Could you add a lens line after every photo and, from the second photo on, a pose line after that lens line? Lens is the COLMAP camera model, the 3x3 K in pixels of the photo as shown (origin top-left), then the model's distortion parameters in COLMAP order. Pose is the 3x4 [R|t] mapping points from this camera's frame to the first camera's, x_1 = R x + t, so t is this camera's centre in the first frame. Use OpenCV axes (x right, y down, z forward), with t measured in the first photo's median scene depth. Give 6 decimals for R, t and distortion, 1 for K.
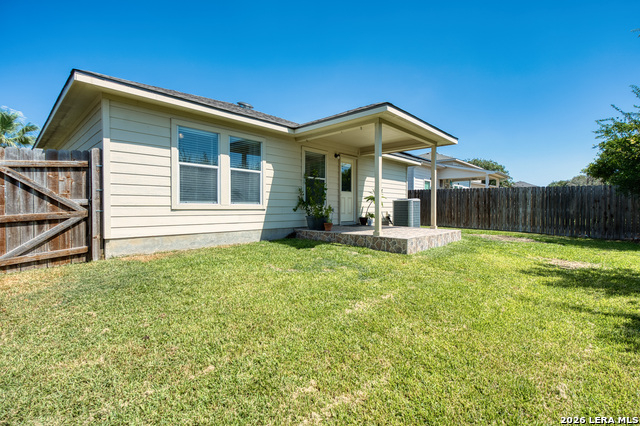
lens RADIAL K [[295.4, 0, 320.2], [0, 295.4, 210.6], [0, 0, 1]] dist [-0.006892, 0.001575]
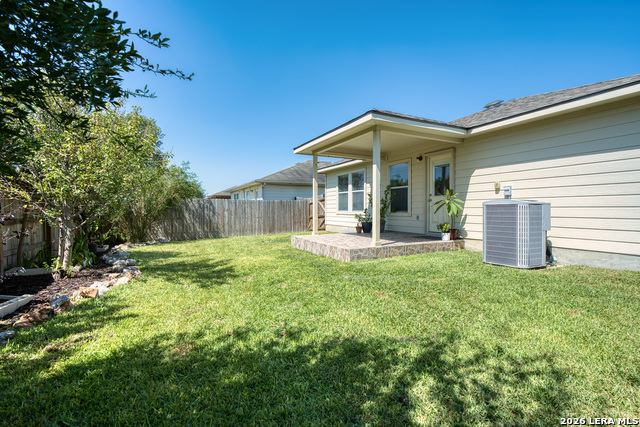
lens RADIAL K [[295.4, 0, 316.5], [0, 295.4, 217.4], [0, 0, 1]] dist [-0.006892, 0.001575]
pose [[-0.337207, 0.020871, -0.941199, 0.928445], [-0.010165, 0.999615, 0.025809, -0.020843], [0.941376, 0.018270, -0.336865, 0.909993]]
